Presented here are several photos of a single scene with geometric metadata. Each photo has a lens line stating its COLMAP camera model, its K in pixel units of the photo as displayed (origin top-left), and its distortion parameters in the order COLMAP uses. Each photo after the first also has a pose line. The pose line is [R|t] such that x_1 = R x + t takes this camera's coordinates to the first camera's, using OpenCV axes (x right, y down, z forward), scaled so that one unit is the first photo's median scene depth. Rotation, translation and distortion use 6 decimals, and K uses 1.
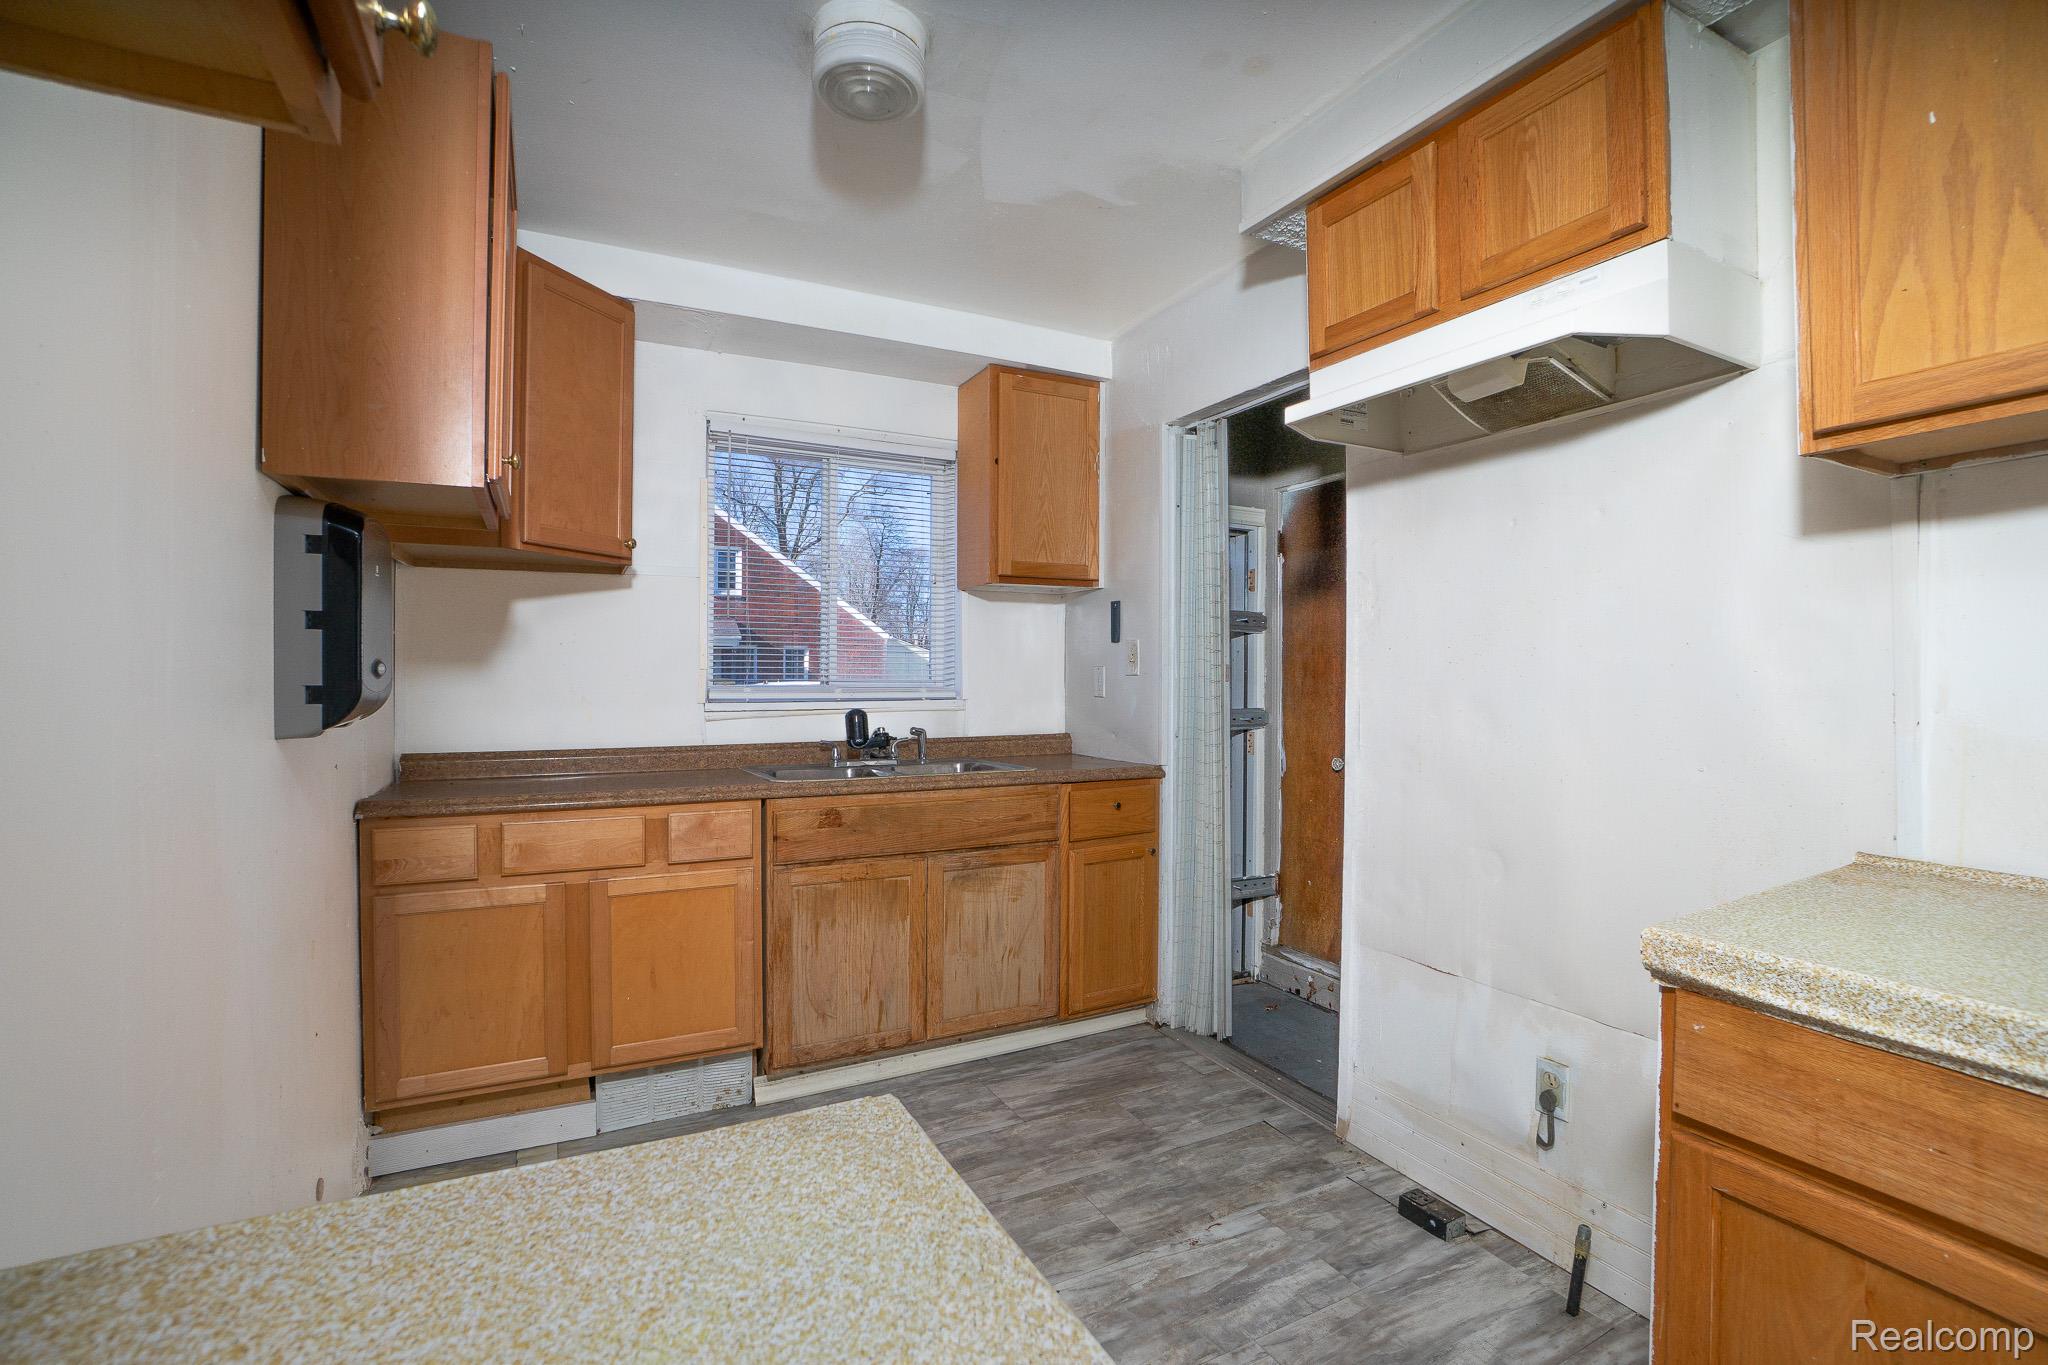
lens RADIAL K [[944.6, 0, 1043.2], [0, 944.6, 682.0], [0, 0, 1]] dist [-0.017581, 0.006241]
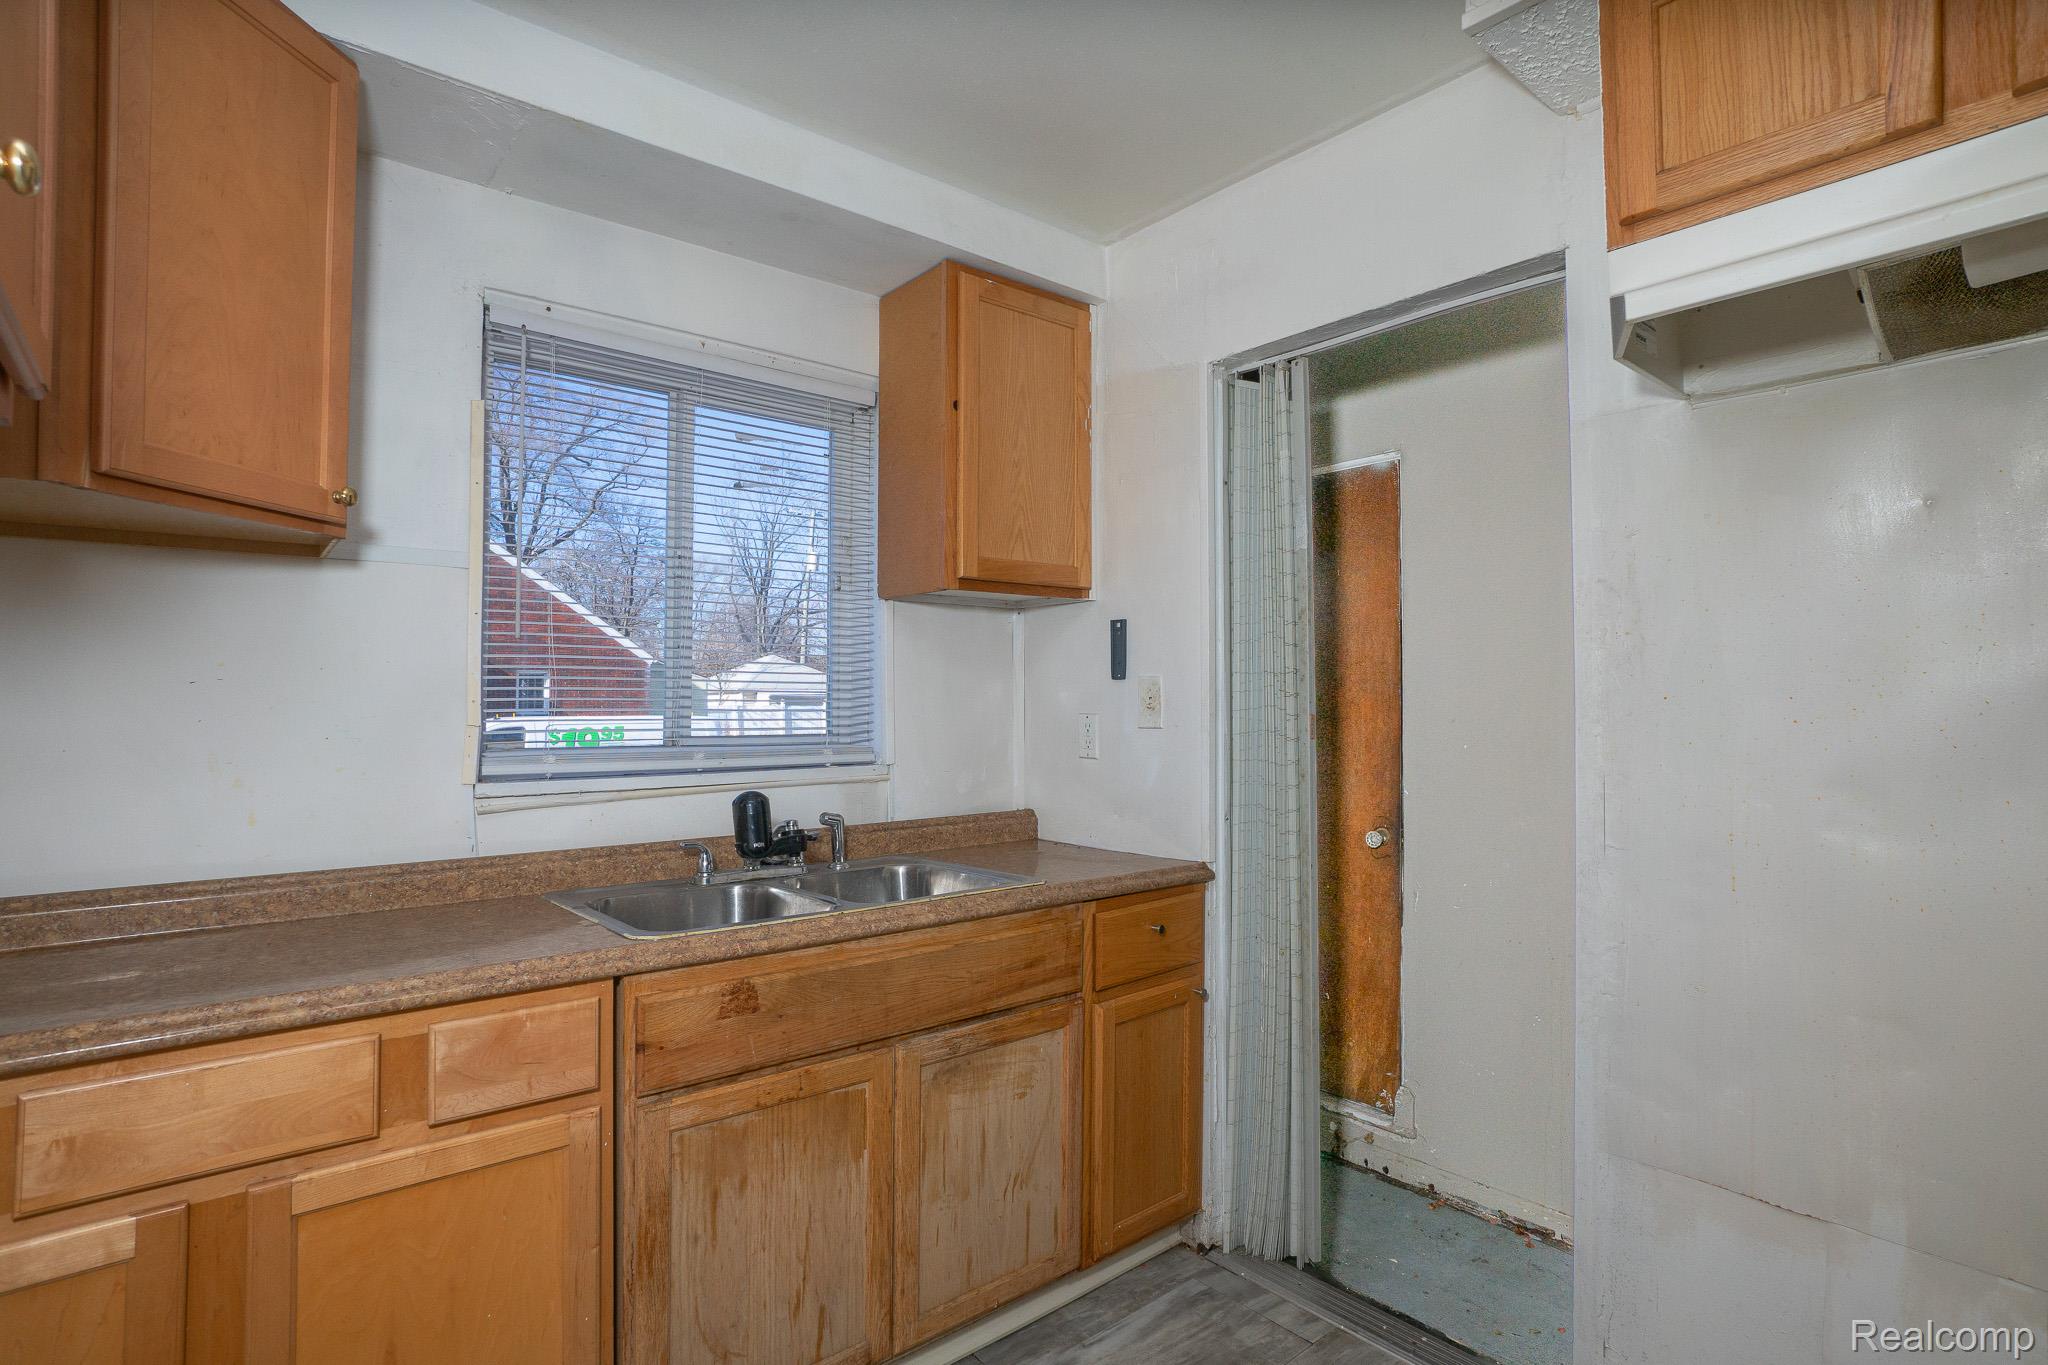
lens RADIAL K [[1016.9, 0, 1033.8], [0, 1016.9, 688.6], [0, 0, 1]] dist [-0.021324, 0.011624]
pose [[0.976909, 0.002380, 0.213643, -0.168176], [0.002124, 0.999780, -0.020848, -0.023964], [-0.213645, 0.020821, 0.976689, 0.341162]]
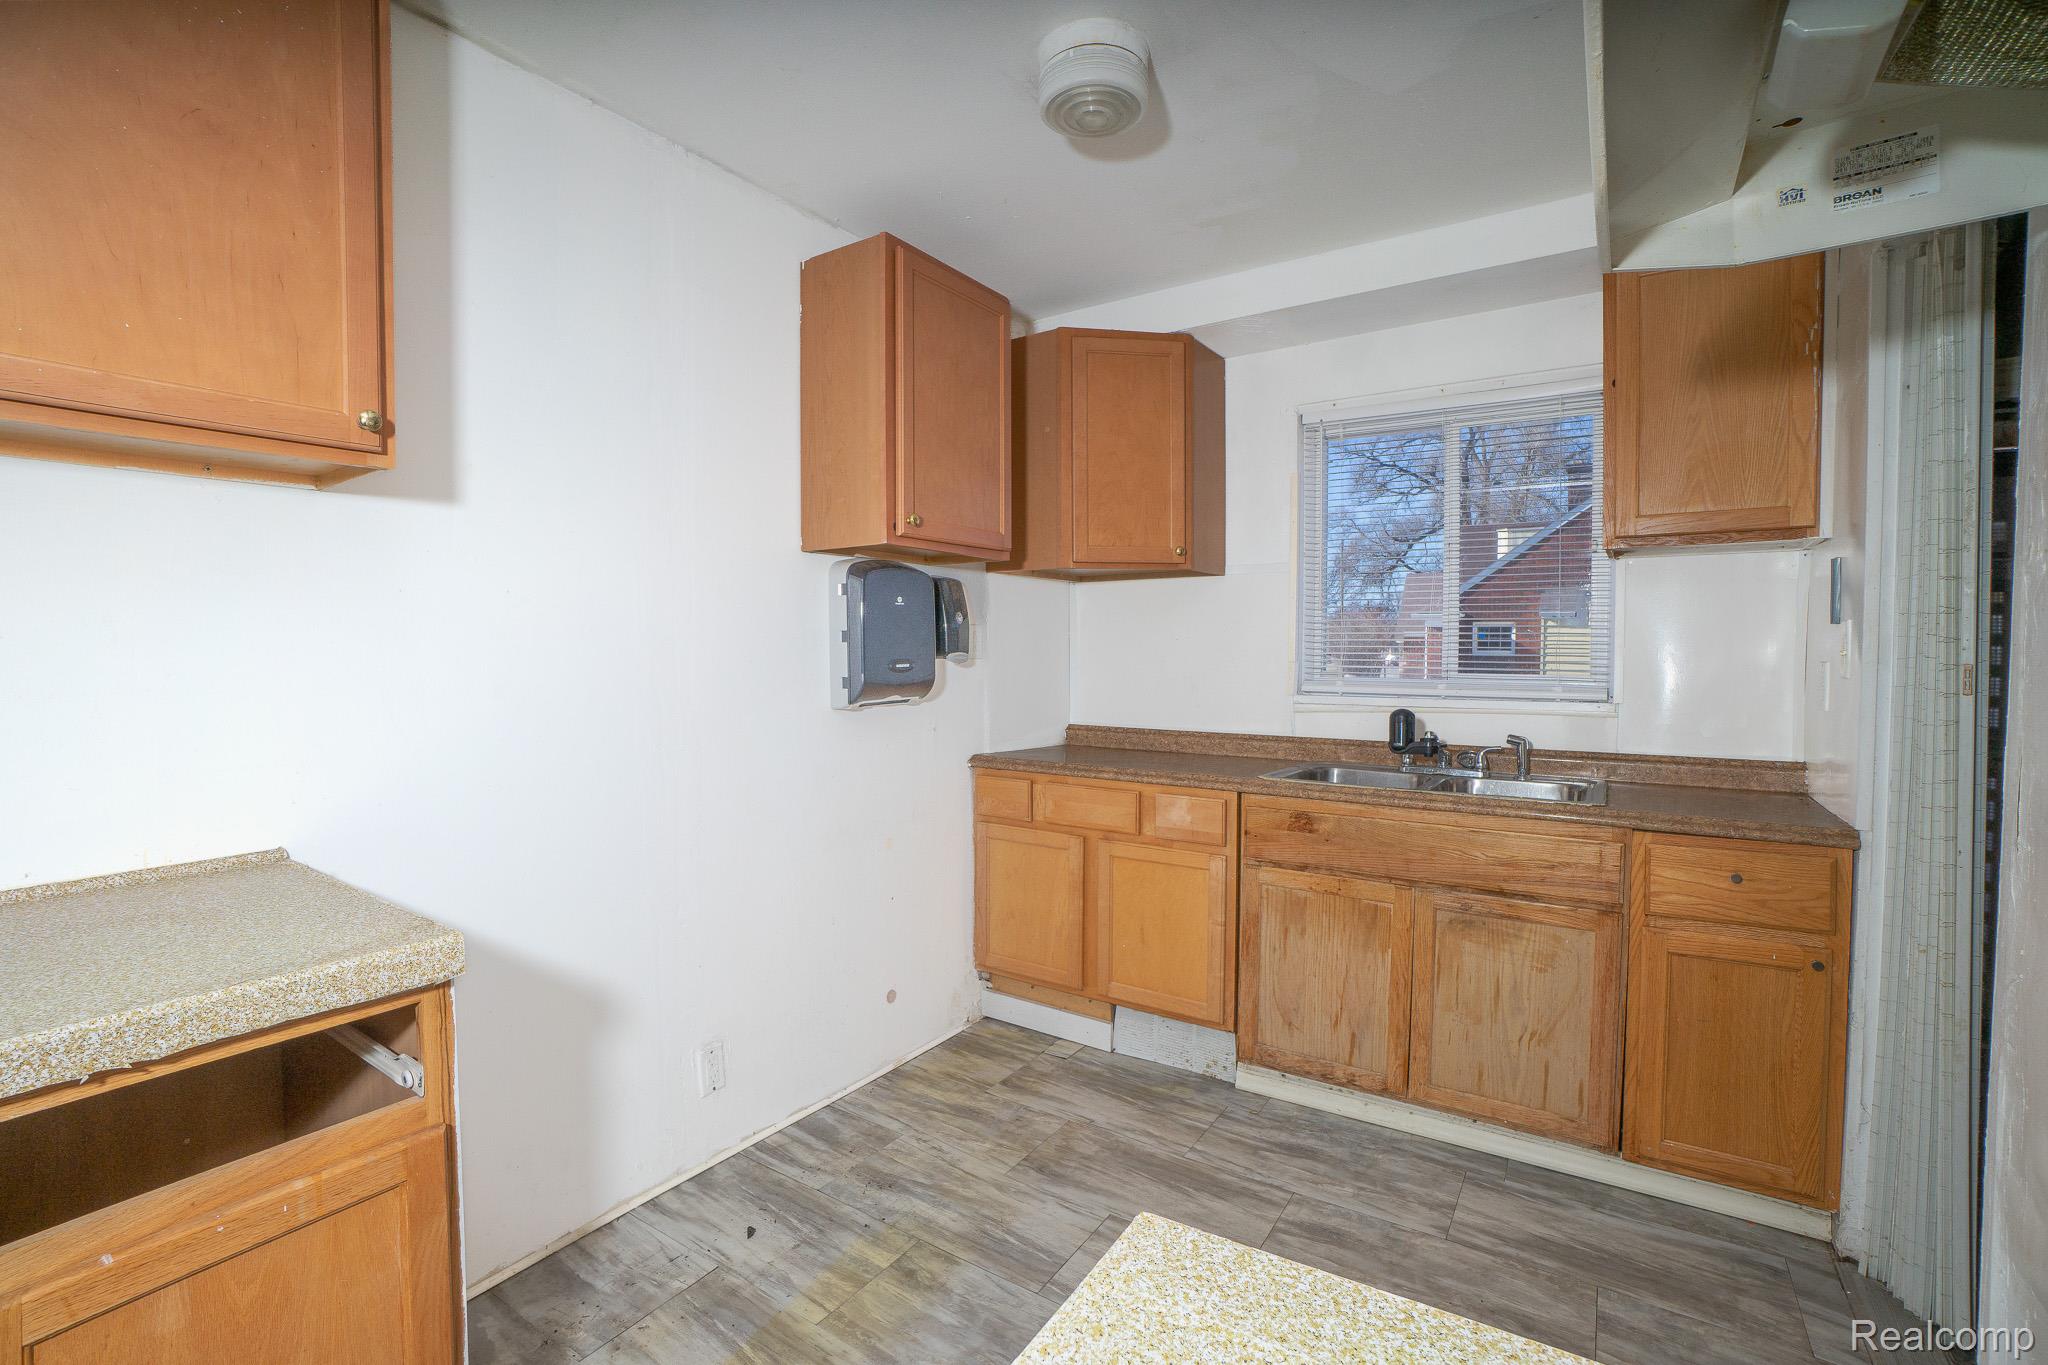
lens RADIAL K [[944.6, 0, 1012.8], [0, 944.6, 680.8], [0, 0, 1]] dist [-0.017581, 0.006241]
pose [[0.473989, 0.029086, -0.880050, 0.430347], [-0.008001, 0.999555, 0.028726, -0.021089], [0.880495, -0.006574, 0.474011, 0.269678]]
